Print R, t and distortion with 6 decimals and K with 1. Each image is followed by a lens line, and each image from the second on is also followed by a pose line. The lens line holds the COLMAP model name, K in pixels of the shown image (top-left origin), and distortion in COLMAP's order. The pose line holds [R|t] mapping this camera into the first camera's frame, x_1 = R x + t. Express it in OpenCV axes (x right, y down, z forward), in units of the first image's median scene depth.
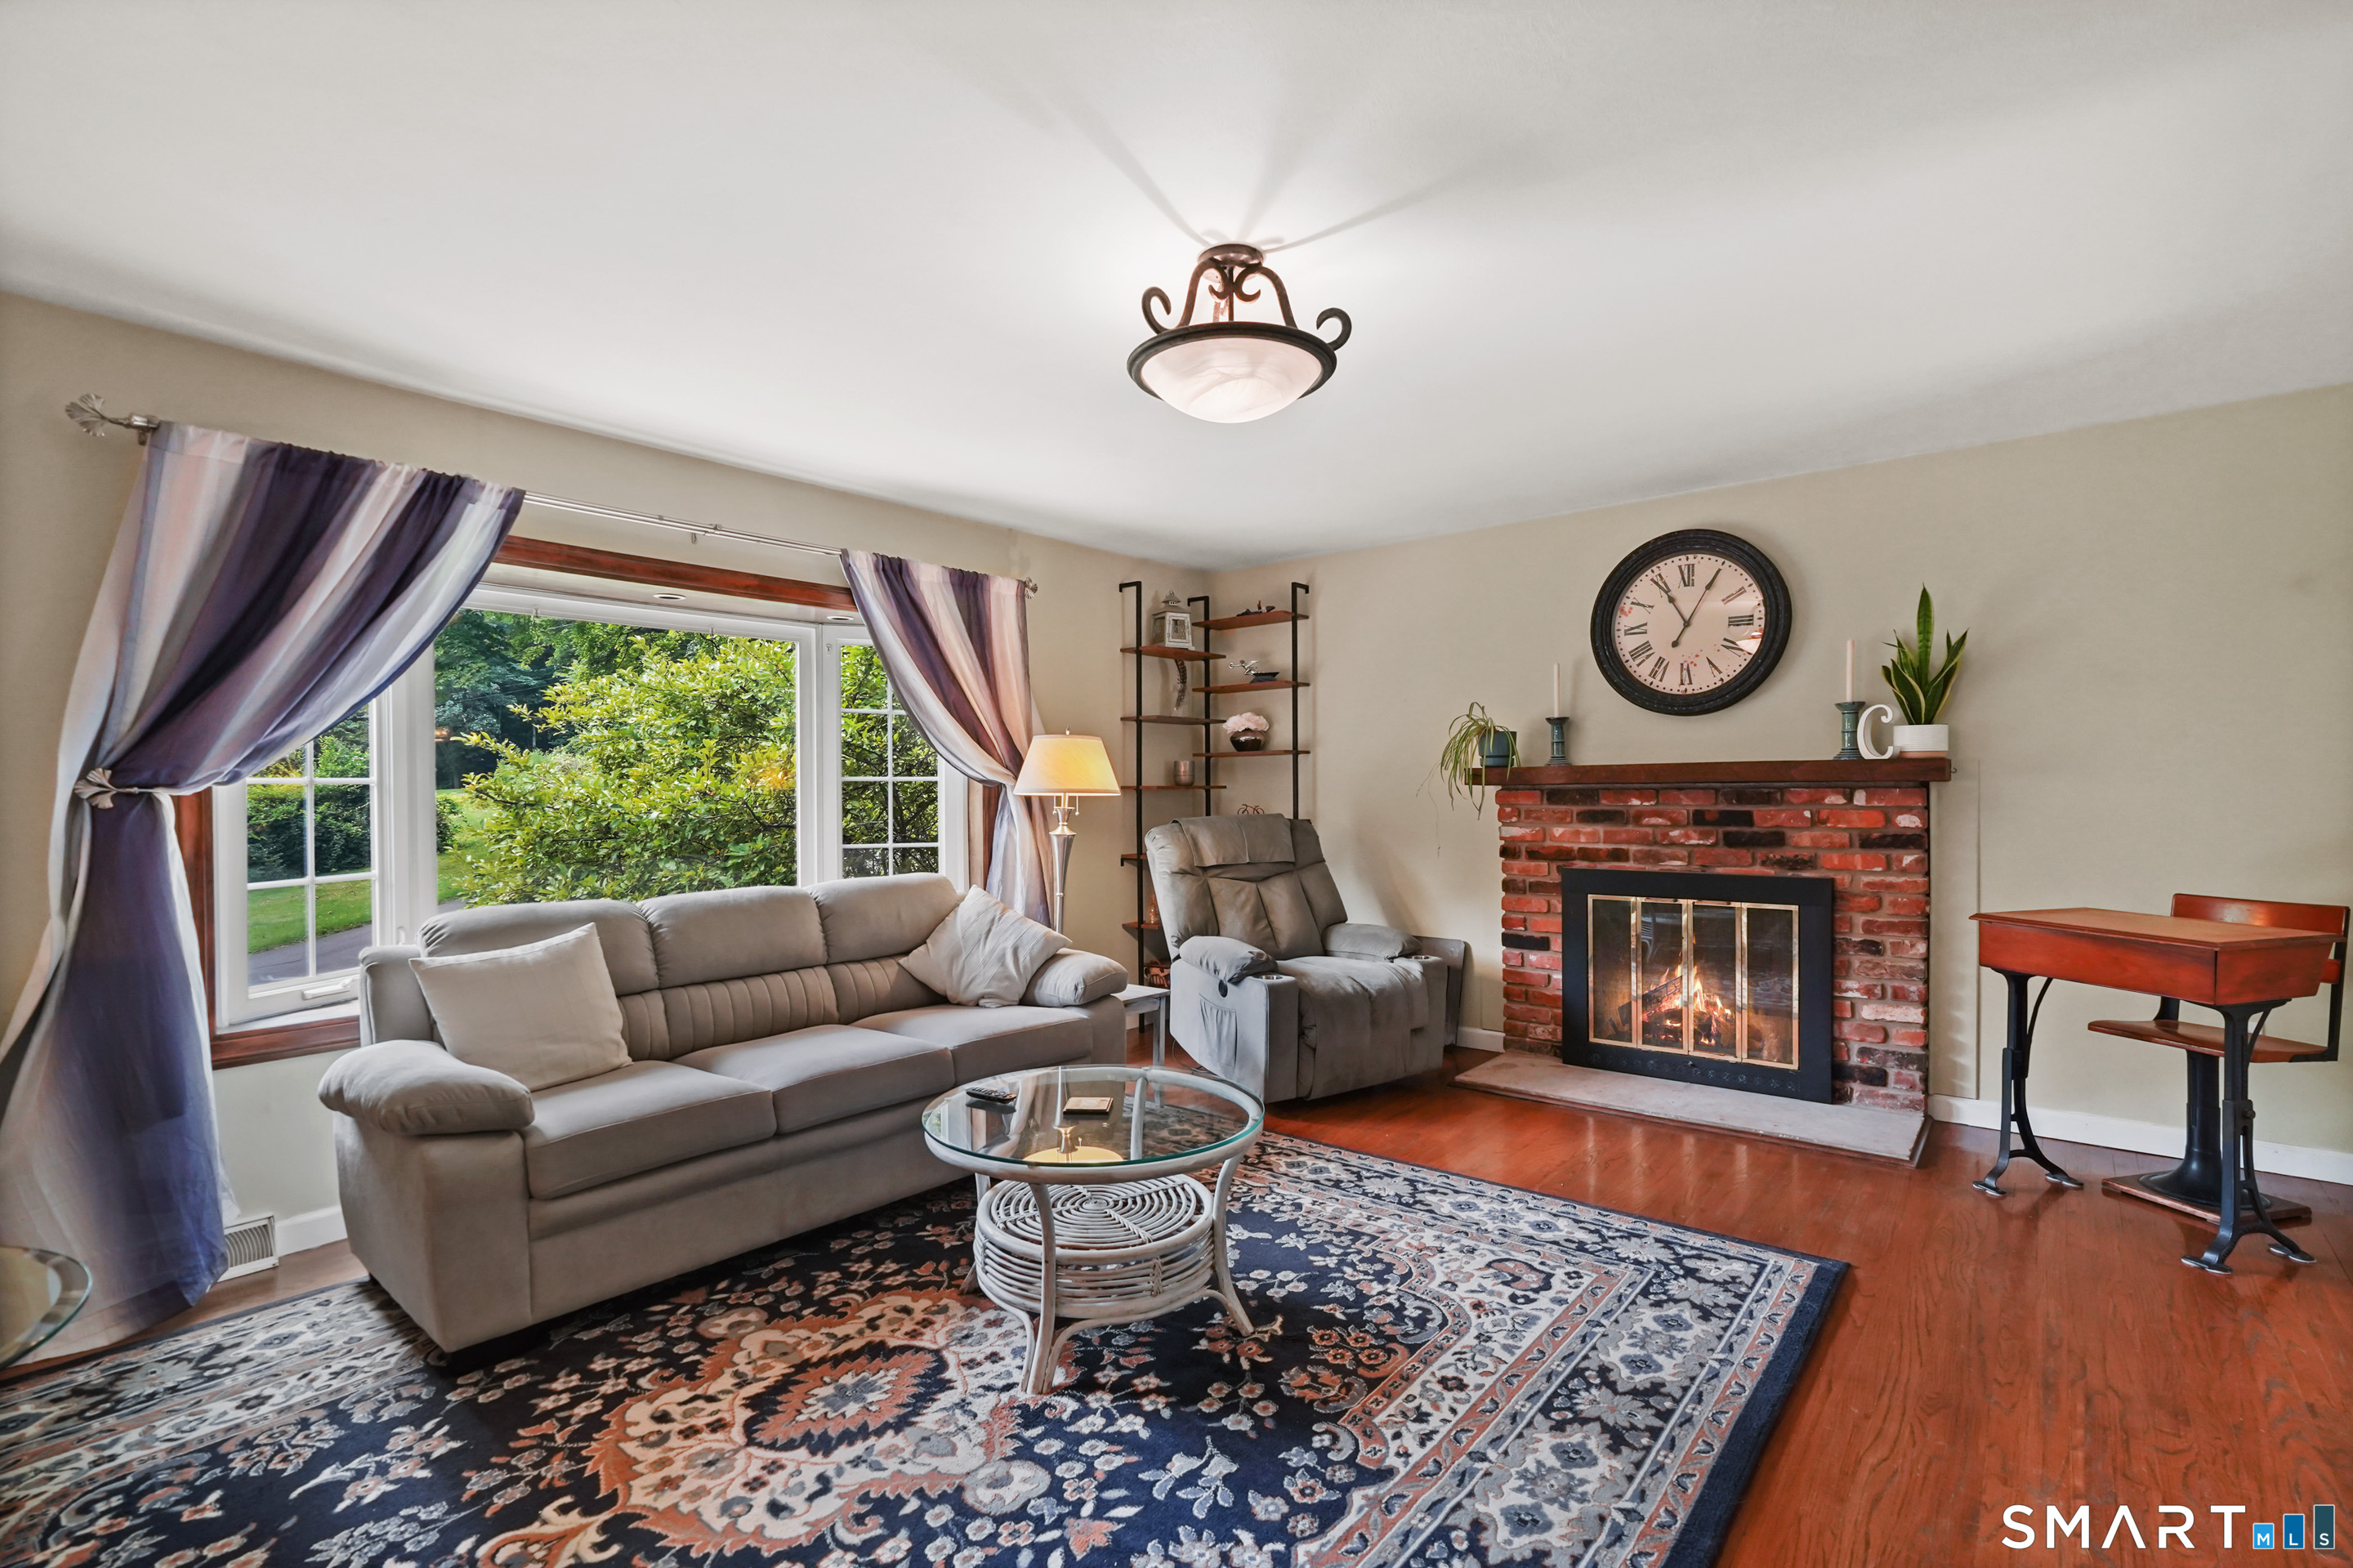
lens RADIAL K [[1085.7, 0, 1162.0], [0, 1085.7, 794.8], [0, 0, 1]] dist [-0.014998, 0.008523]
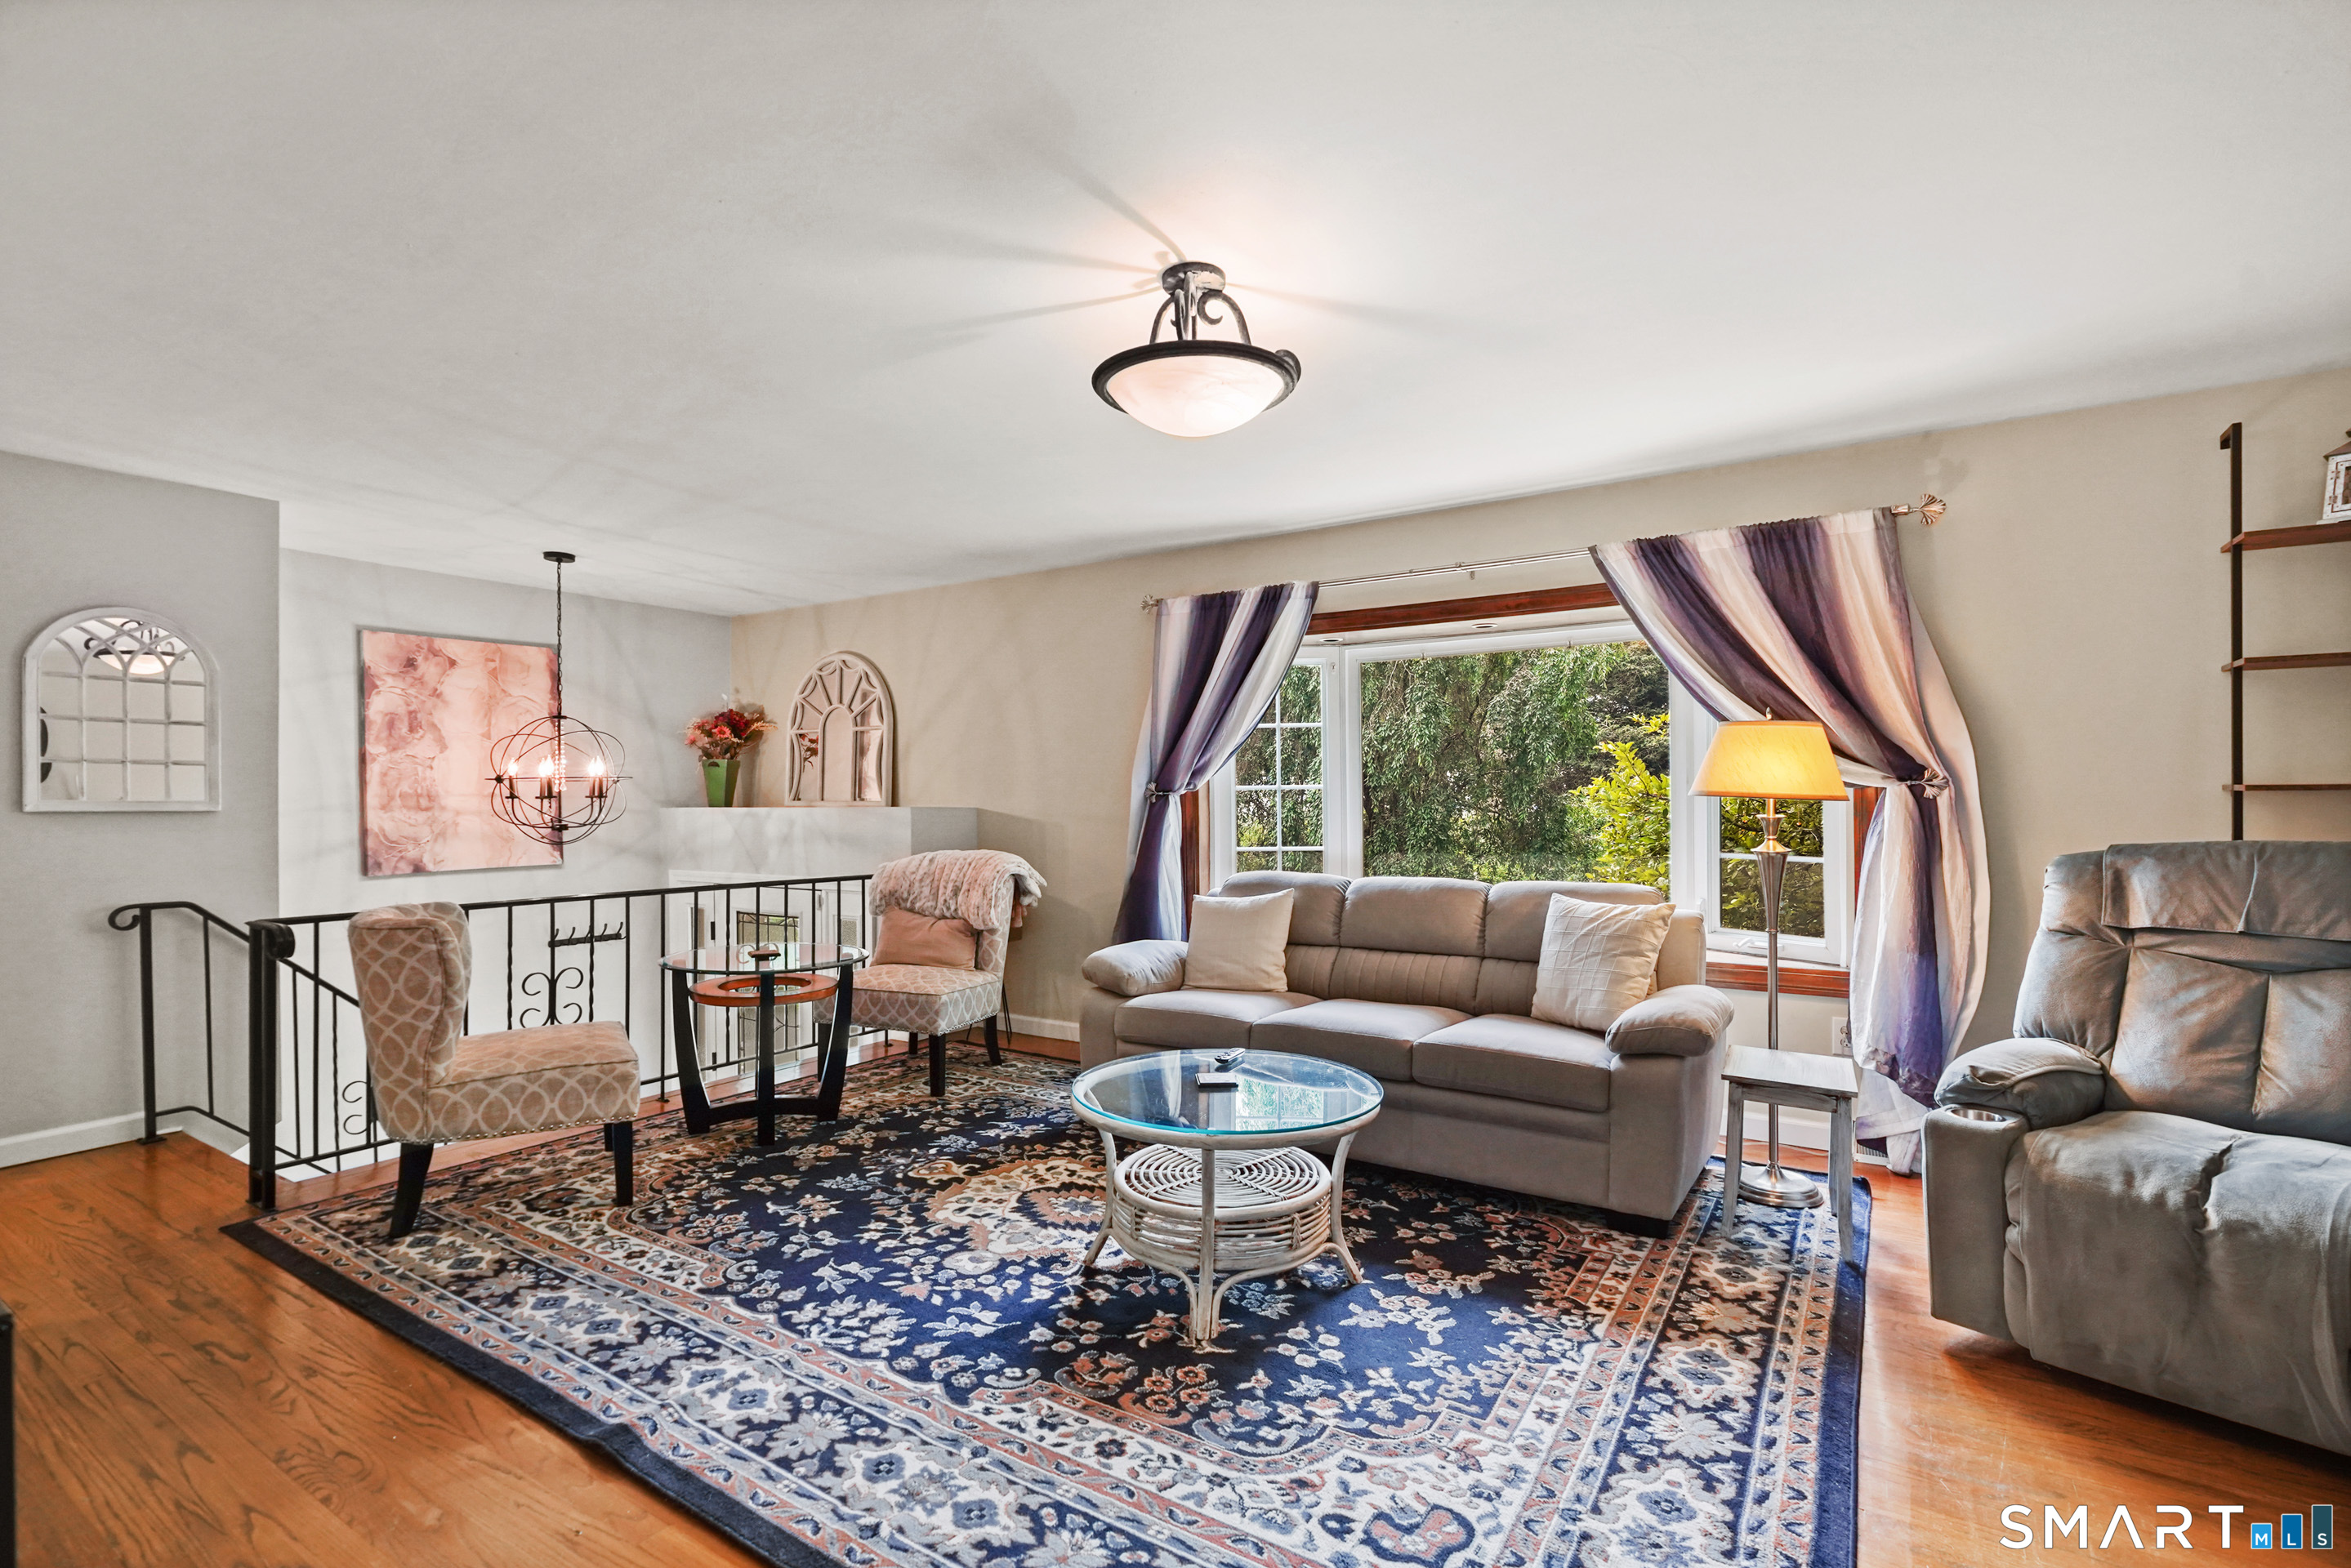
lens RADIAL K [[1084.6, 0, 1161.0], [0, 1084.6, 794.8], [0, 0, 1]] dist [-0.014998, 0.008523]
pose [[0.111719, 0.004512, -0.993730, 1.199222], [-0.000230, 0.999990, 0.004515, -0.012991], [0.993740, -0.000276, 0.111719, 0.955999]]
